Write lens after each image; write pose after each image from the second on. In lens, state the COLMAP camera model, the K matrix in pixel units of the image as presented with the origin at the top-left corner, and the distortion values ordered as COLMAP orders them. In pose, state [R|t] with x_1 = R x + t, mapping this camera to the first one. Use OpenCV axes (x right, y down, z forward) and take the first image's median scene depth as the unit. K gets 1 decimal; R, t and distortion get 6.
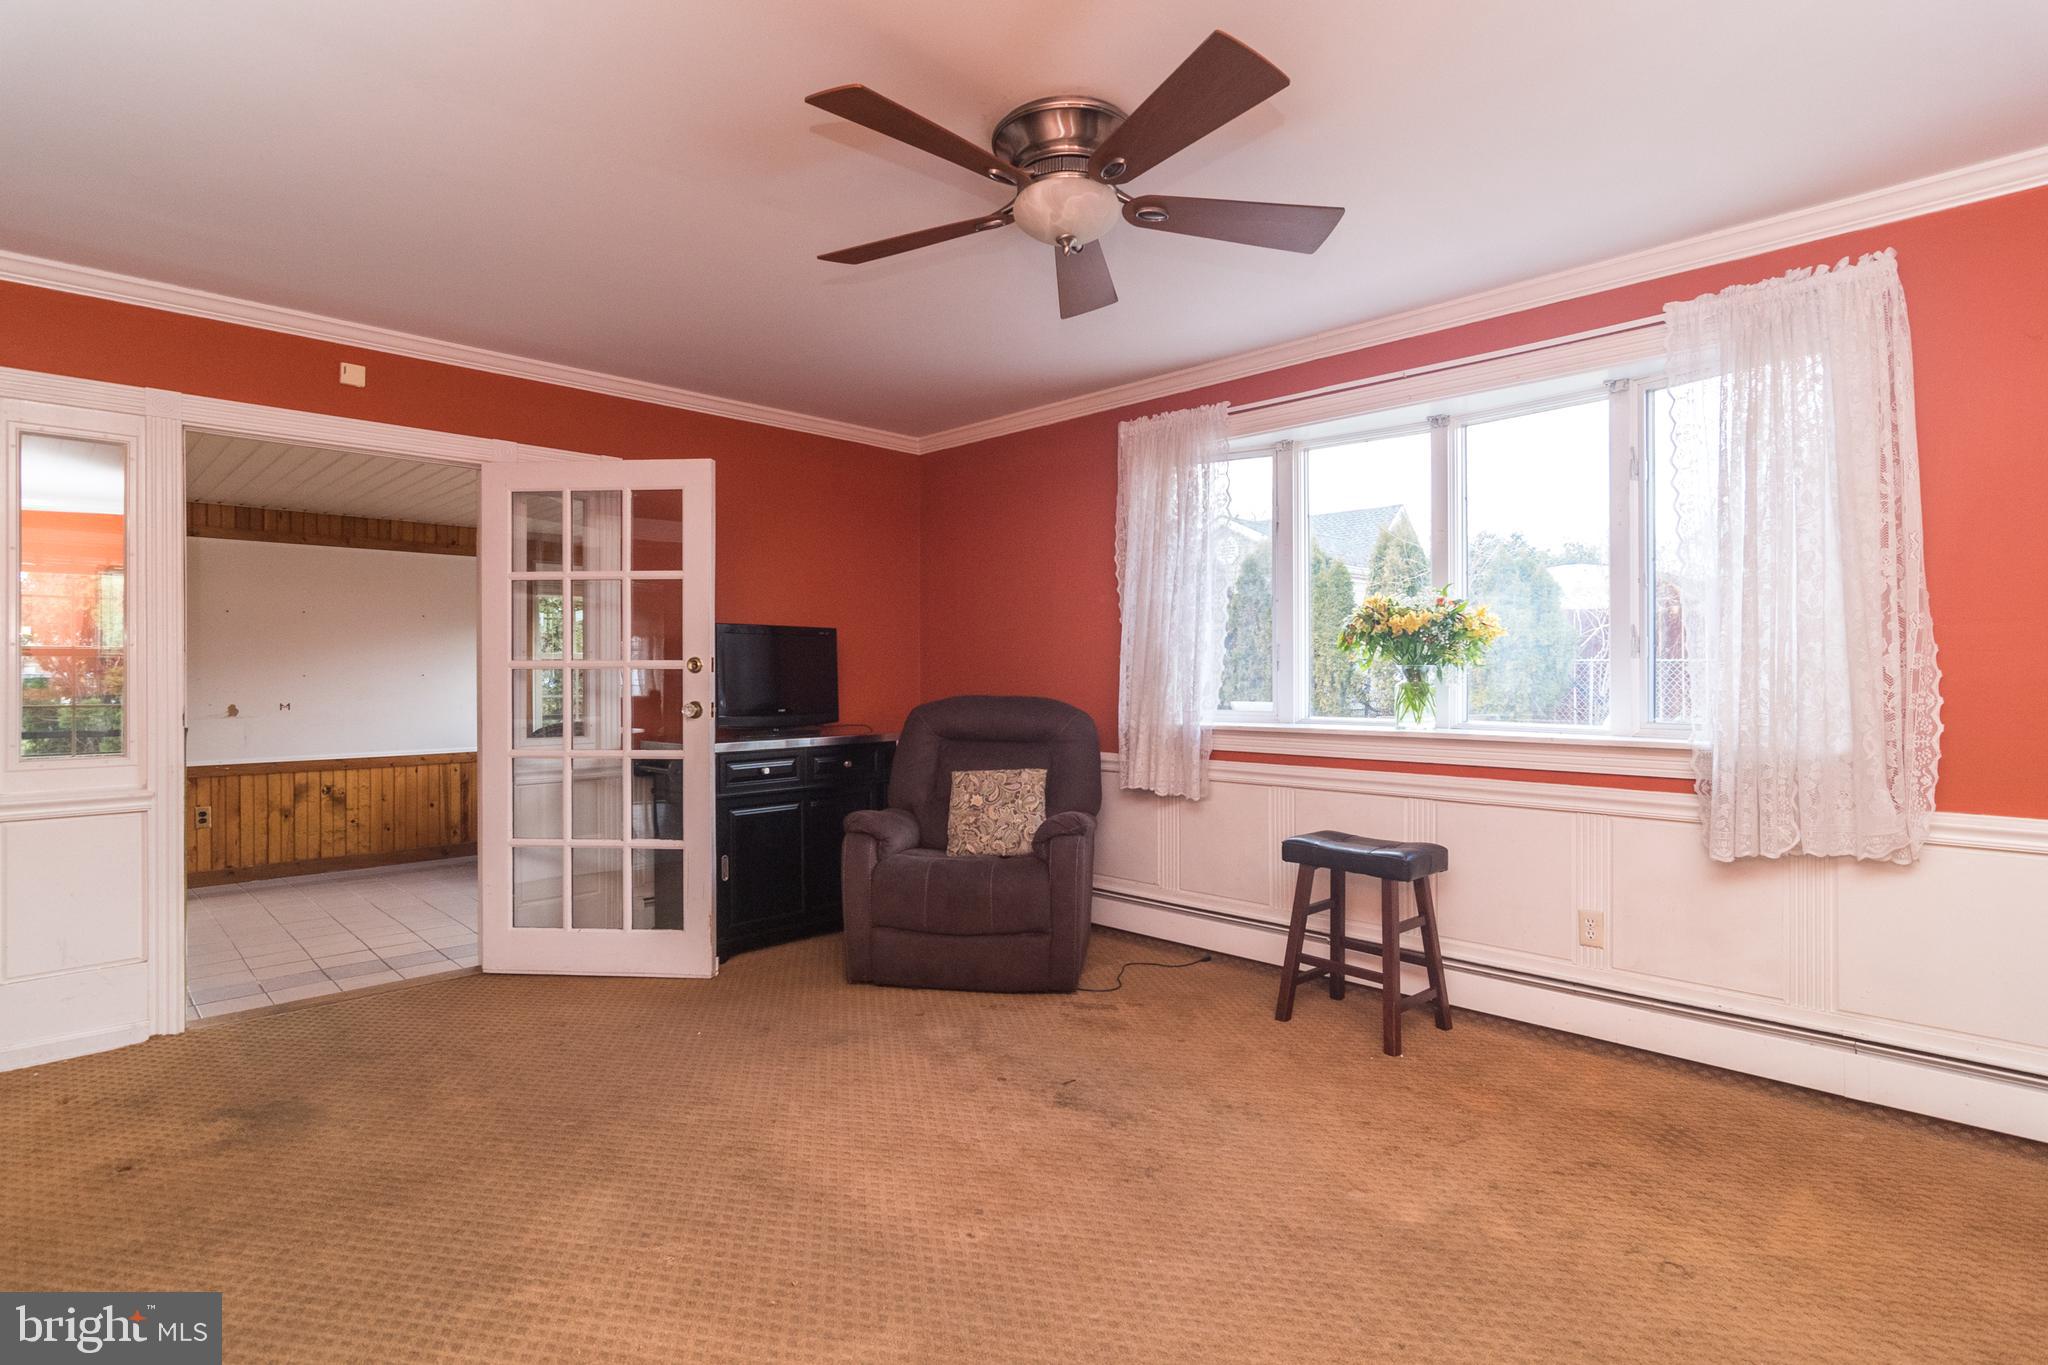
lens RADIAL K [[1028.5, 0, 1021.1], [0, 1028.5, 664.7], [0, 0, 1]] dist [-0.036506, 0.000078]
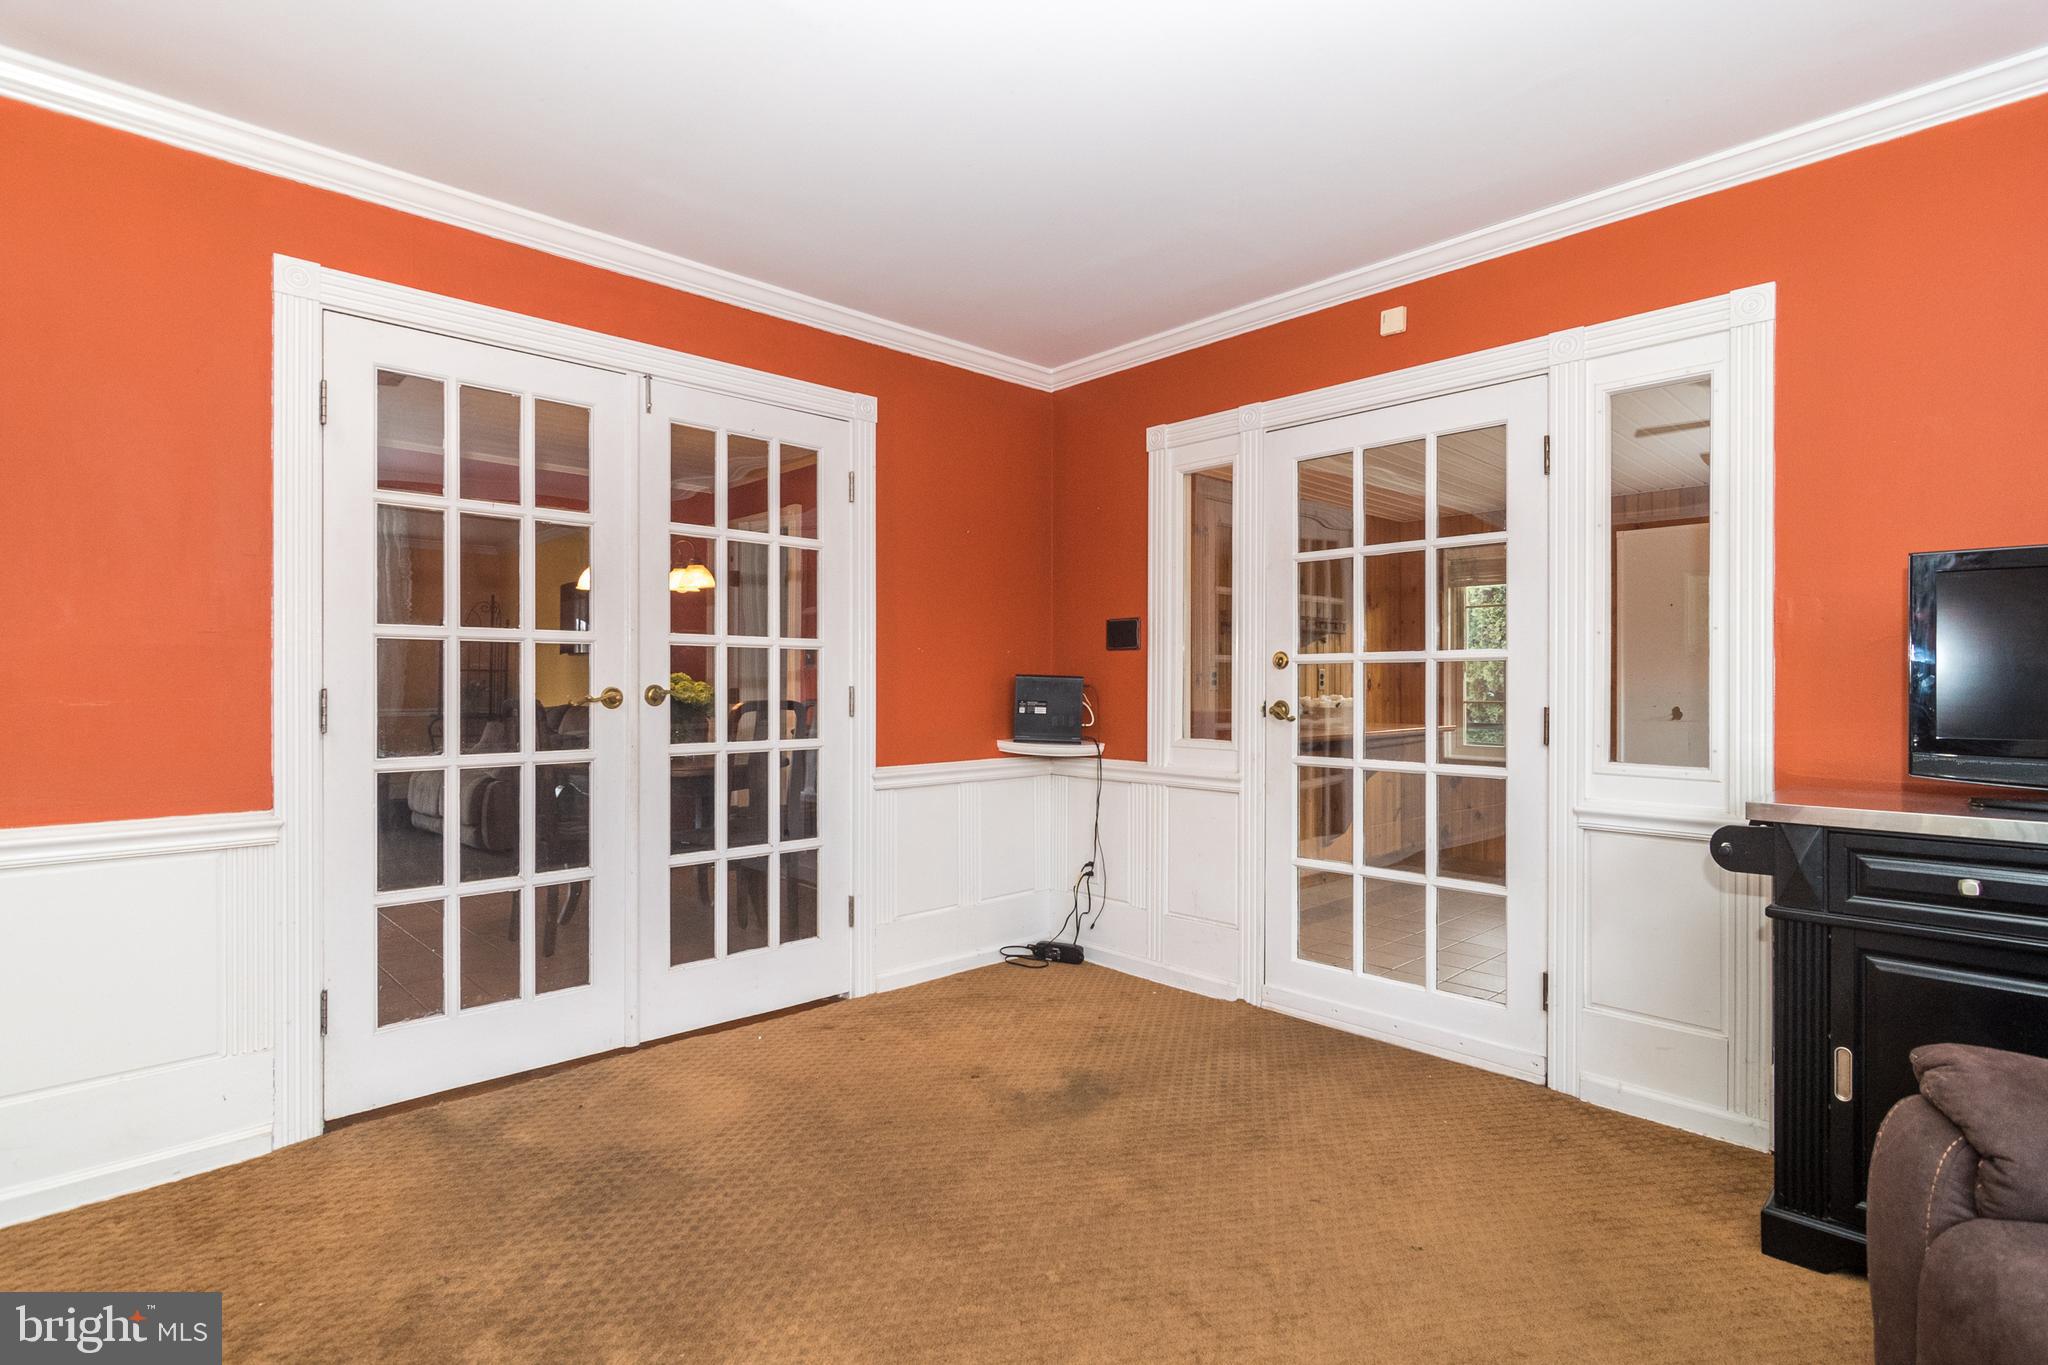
lens RADIAL K [[975.3, 0, 1024.0], [0, 975.3, 682.5], [0, 0, 1]] dist [-0.002315, 0.000562]
pose [[-0.011488, 0.004516, -0.999924, 0.199777], [0.005512, 0.999975, 0.004453, 0.019174], [0.999919, -0.005460, -0.011512, 0.782993]]
